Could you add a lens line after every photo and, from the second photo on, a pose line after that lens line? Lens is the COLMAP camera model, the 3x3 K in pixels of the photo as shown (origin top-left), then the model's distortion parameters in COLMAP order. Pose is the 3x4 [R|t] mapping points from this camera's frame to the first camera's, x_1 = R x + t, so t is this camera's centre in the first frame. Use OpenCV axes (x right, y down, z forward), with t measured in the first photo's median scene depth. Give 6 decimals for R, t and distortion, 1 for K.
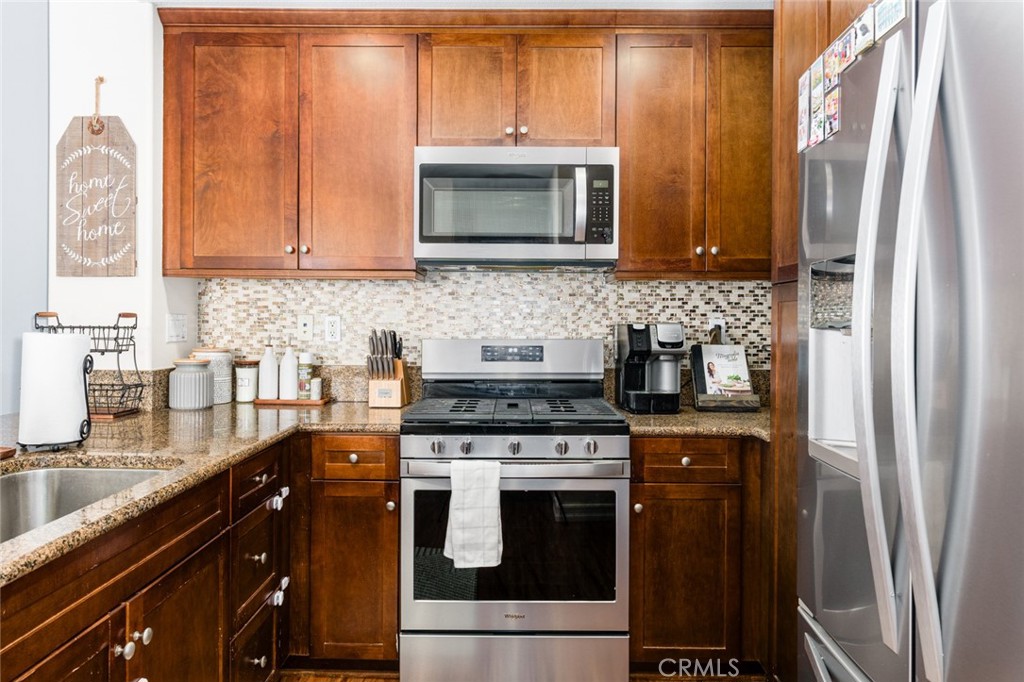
lens RADIAL K [[649.1, 0, 503.7], [0, 649.1, 326.2], [0, 0, 1]] dist [-0.002500, 0.000222]
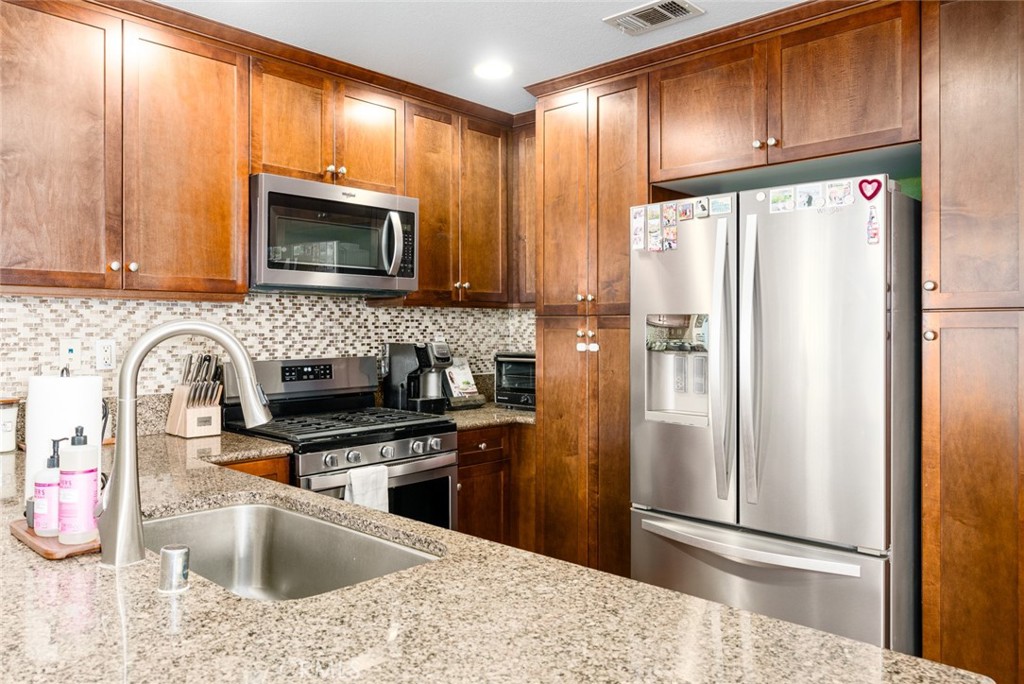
lens RADIAL K [[732.3, 0, 509.6], [0, 732.3, 327.2], [0, 0, 1]] dist [-0.002899, -0.000561]
pose [[0.673720, -0.004783, 0.738971, -0.700355], [0.003908, 0.999988, 0.002910, -0.037139], [-0.738976, 0.000928, 0.673731, -0.051537]]
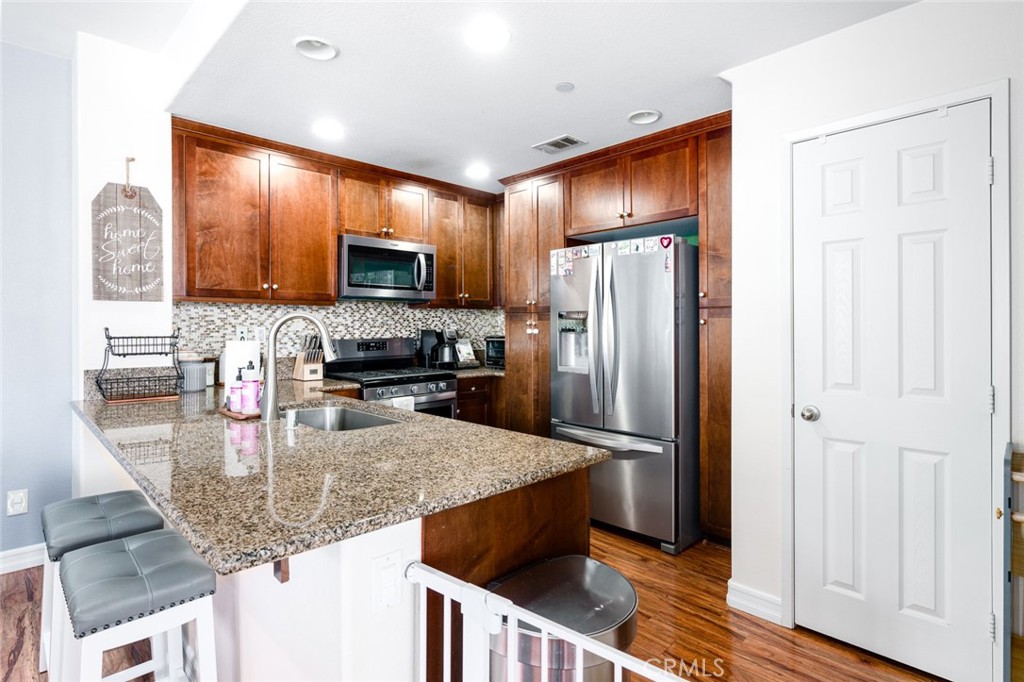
lens RADIAL K [[513.9, 0, 513.7], [0, 513.9, 325.8], [0, 0, 1]] dist [-0.017780, -0.000065]
pose [[0.702845, -0.007782, 0.711300, -0.806218], [0.007359, 0.999966, 0.003669, -0.020170], [-0.711305, 0.002656, 0.702878, -0.340864]]
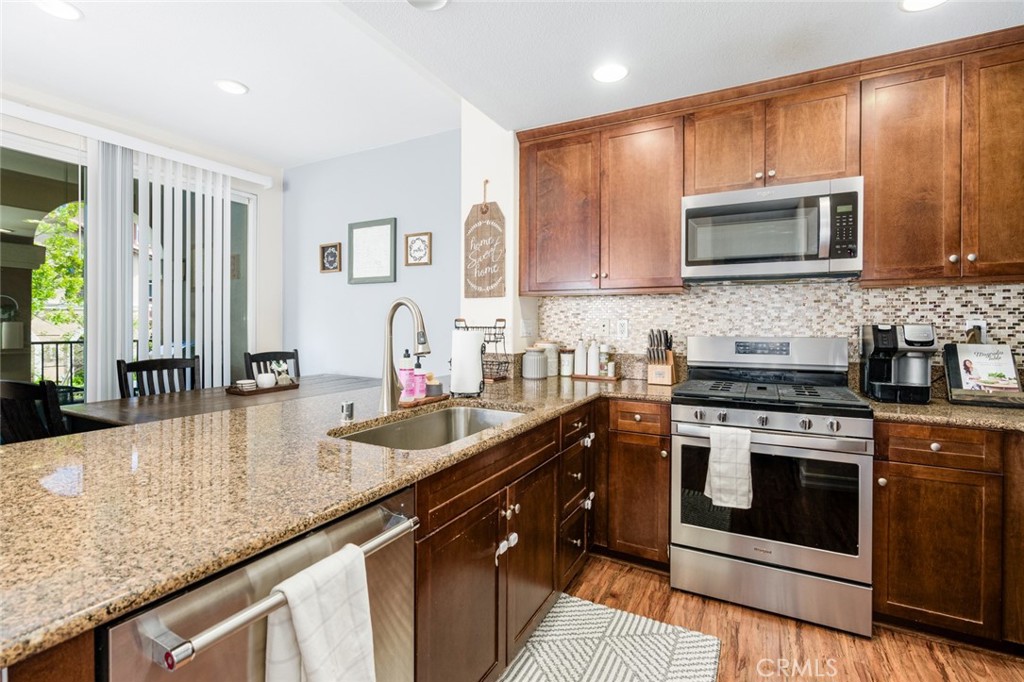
lens RADIAL K [[465.5, 0, 514.1], [0, 465.5, 327.3], [0, 0, 1]] dist [-0.003983, 0.001485]
pose [[0.887459, 0.000690, -0.460886, 0.002874], [-0.000154, 0.999999, 0.001199, -0.000164], [0.460887, -0.000993, 0.887458, -0.045210]]
